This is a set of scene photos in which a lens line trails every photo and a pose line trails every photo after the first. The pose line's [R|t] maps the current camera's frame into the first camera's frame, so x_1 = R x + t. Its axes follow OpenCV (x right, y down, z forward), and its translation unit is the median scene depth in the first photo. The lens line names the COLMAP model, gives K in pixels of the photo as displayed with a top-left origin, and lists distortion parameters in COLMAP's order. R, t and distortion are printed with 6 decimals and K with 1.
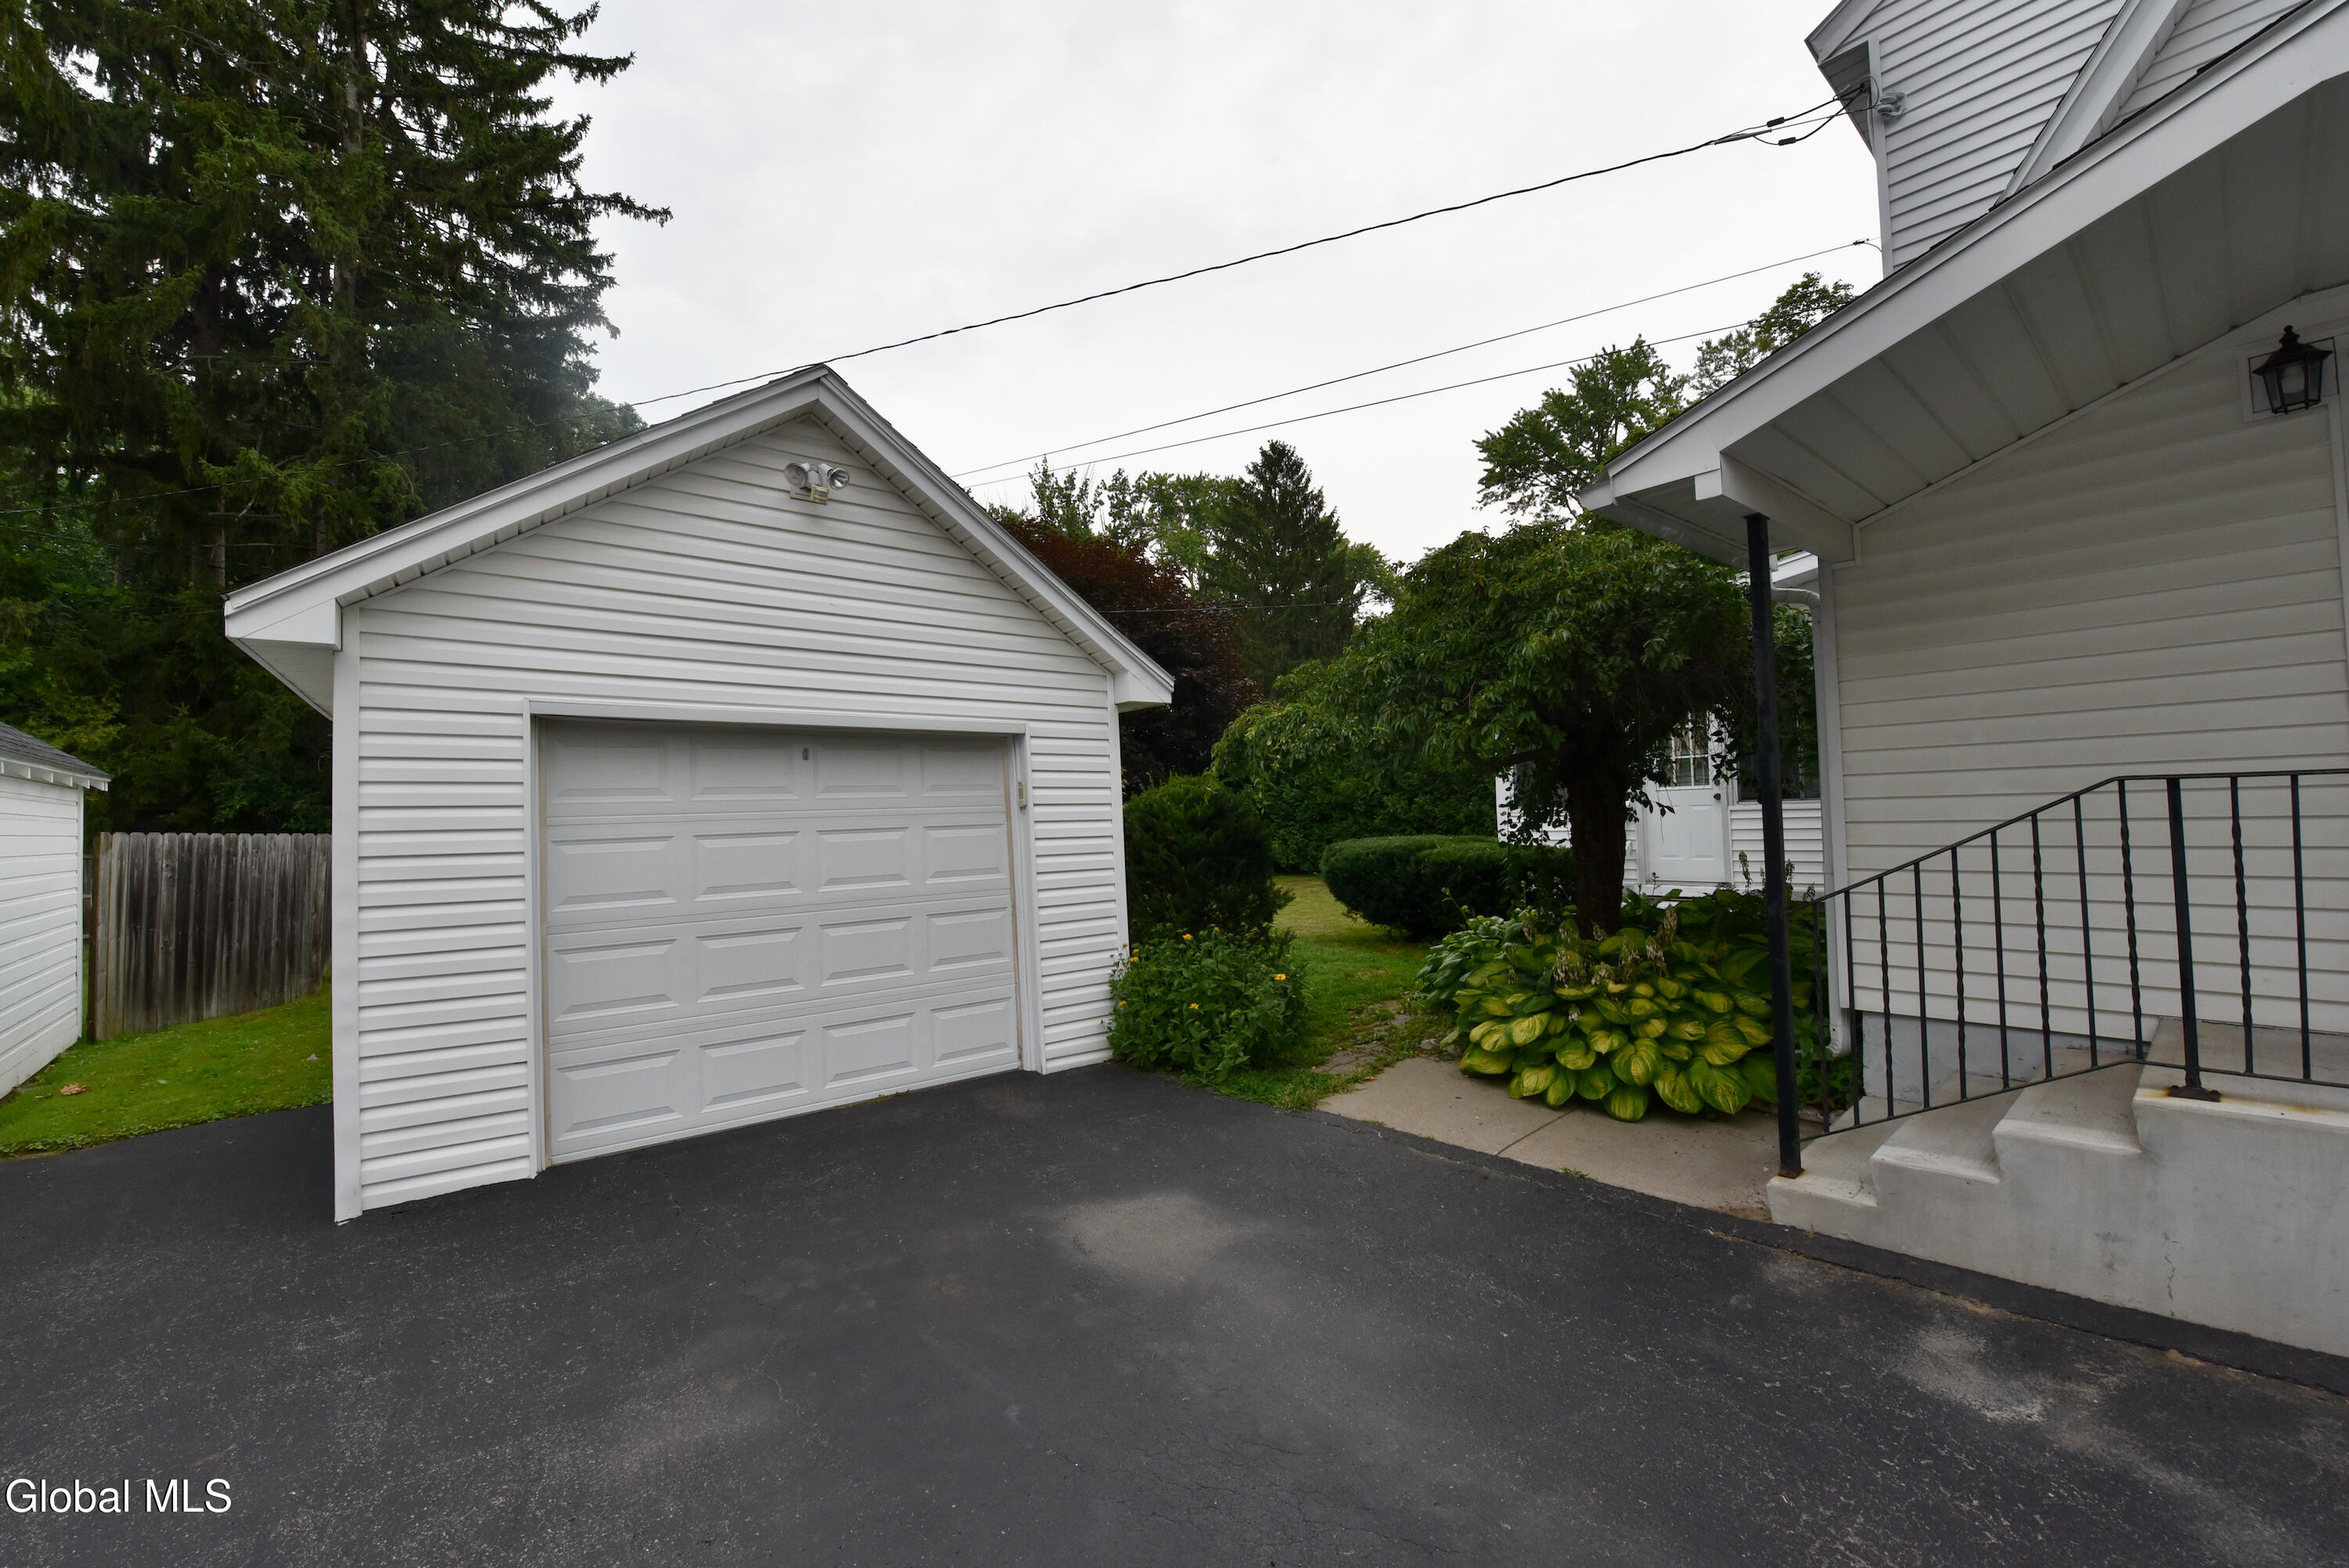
lens RADIAL K [[989.8, 0, 1173.5], [0, 989.8, 769.7], [0, 0, 1]] dist [-0.016464, -0.004459]
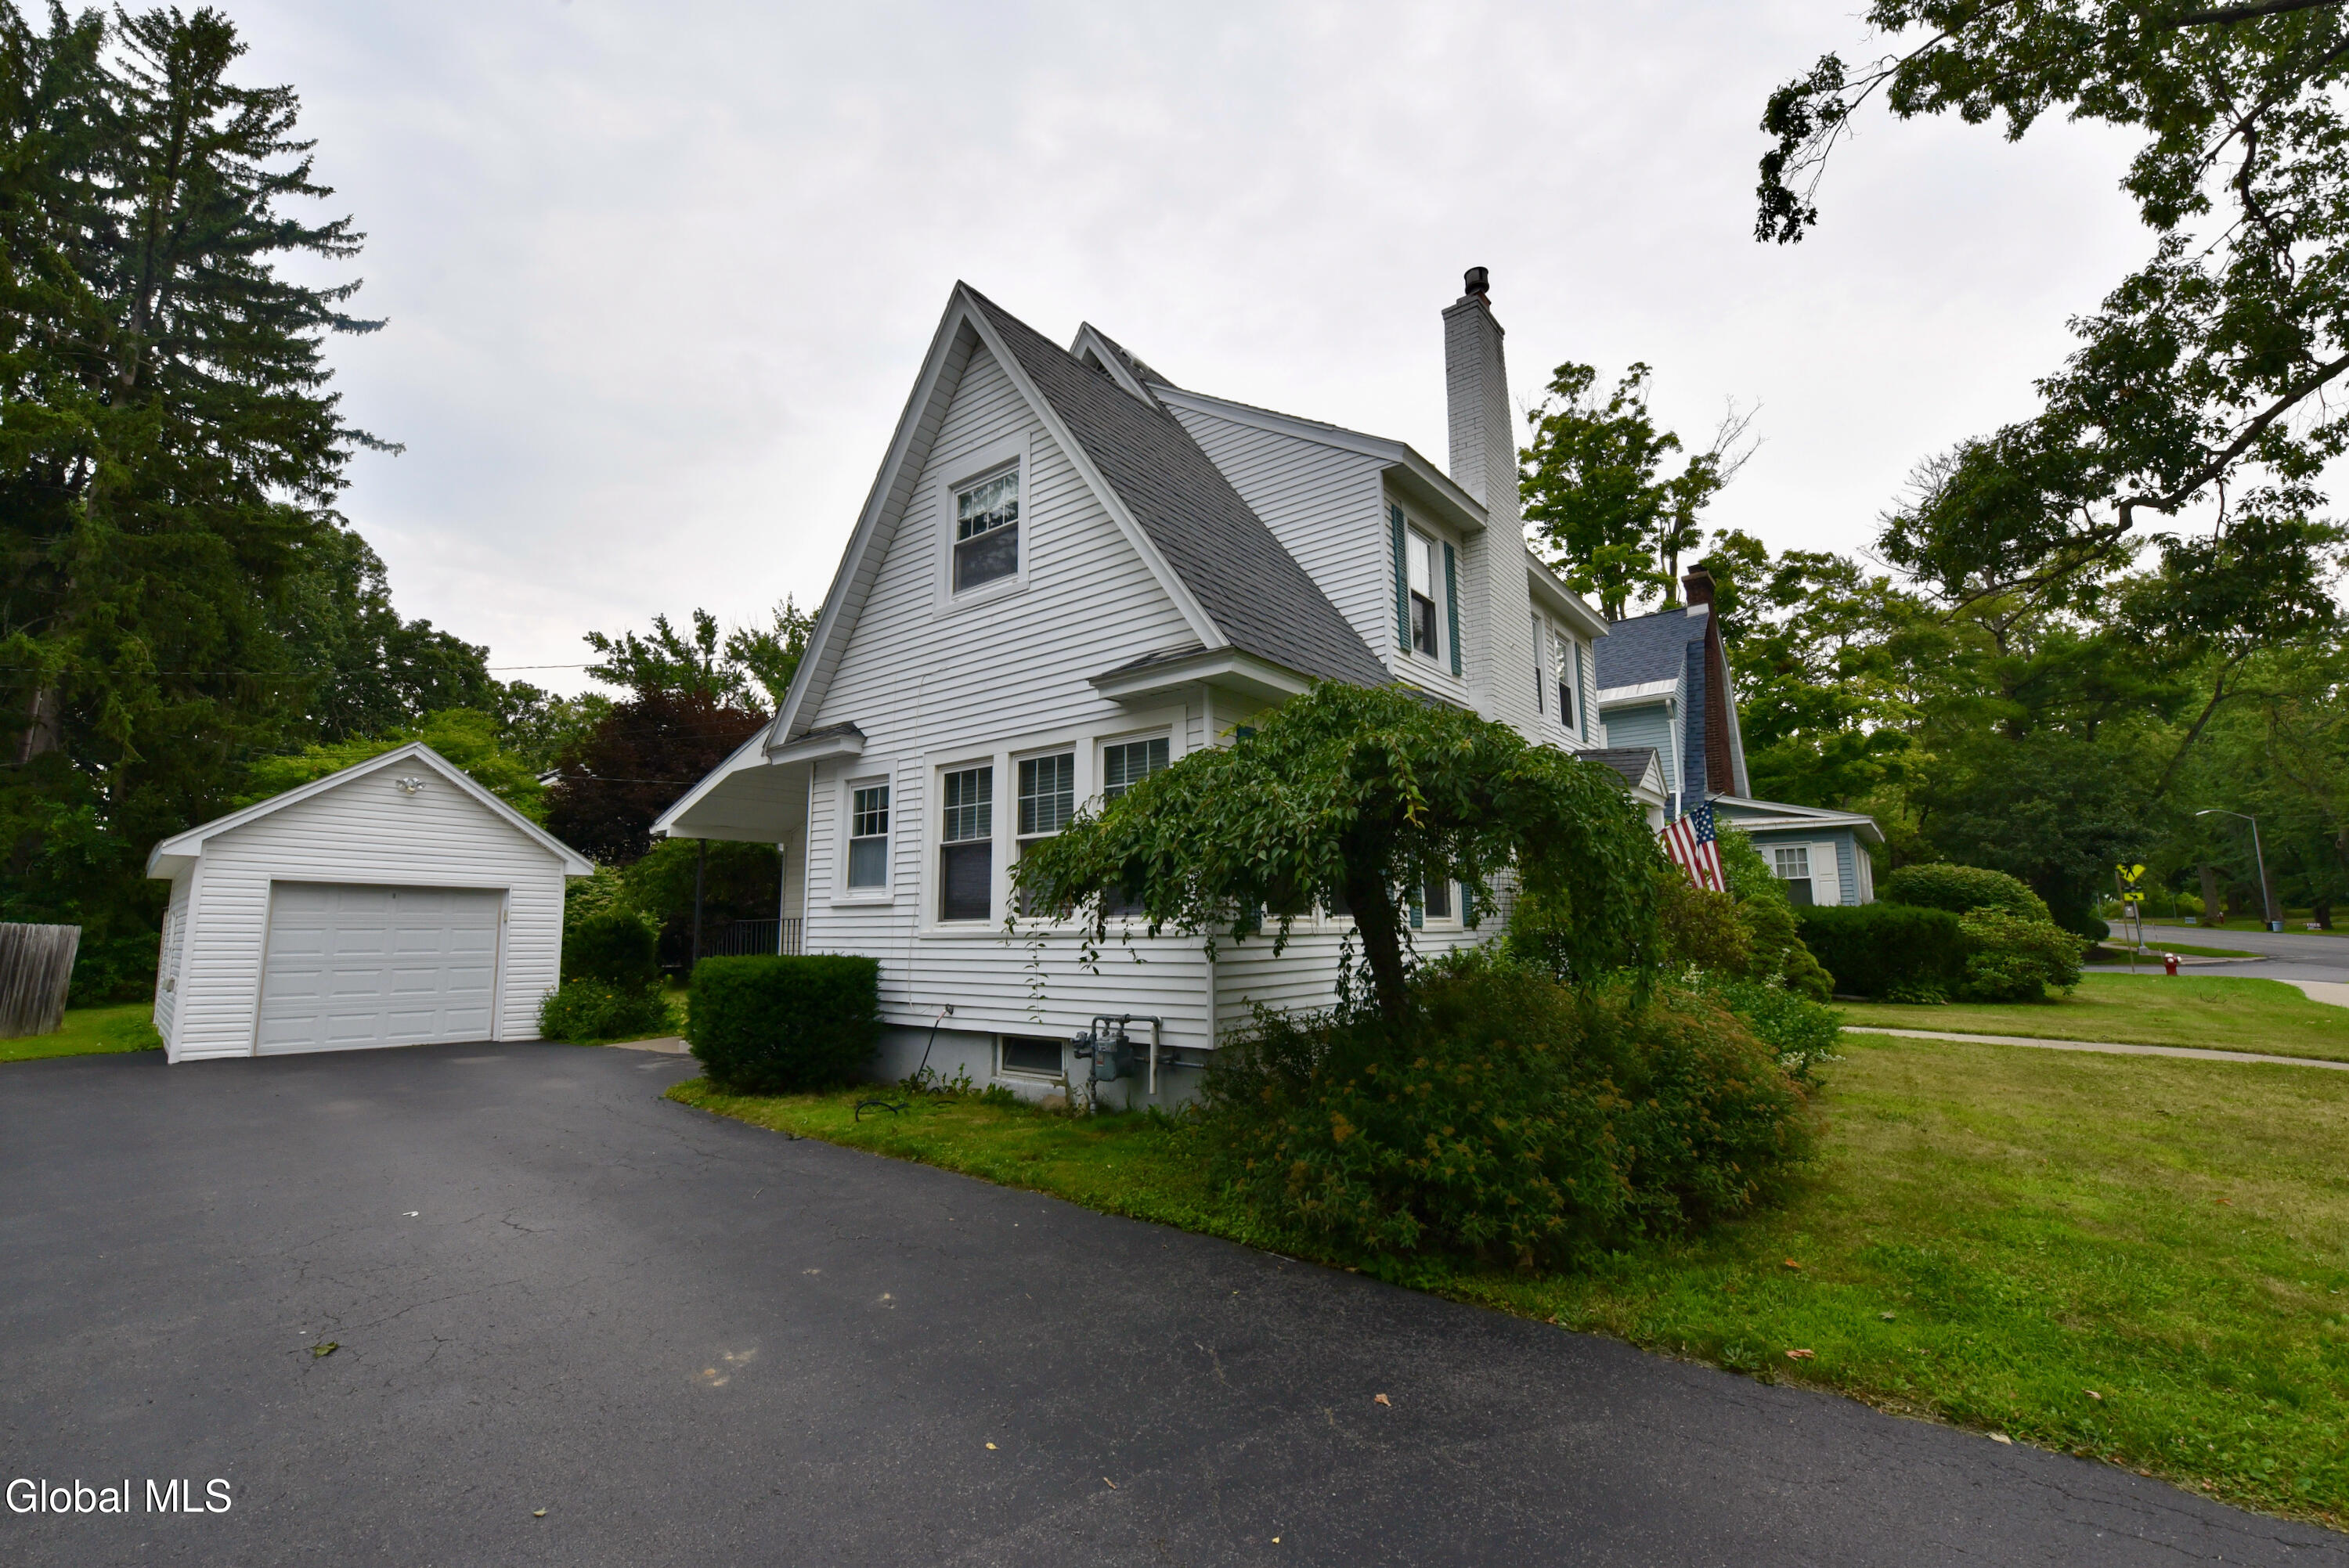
lens RADIAL K [[989.8, 0, 1173.5], [0, 989.8, 769.7], [0, 0, 1]] dist [-0.016464, -0.004459]
pose [[0.975888, 0.055966, 0.210973, 0.300228], [-0.029772, 0.991665, -0.125353, -0.024725], [-0.216230, 0.116049, 0.969421, -0.548258]]
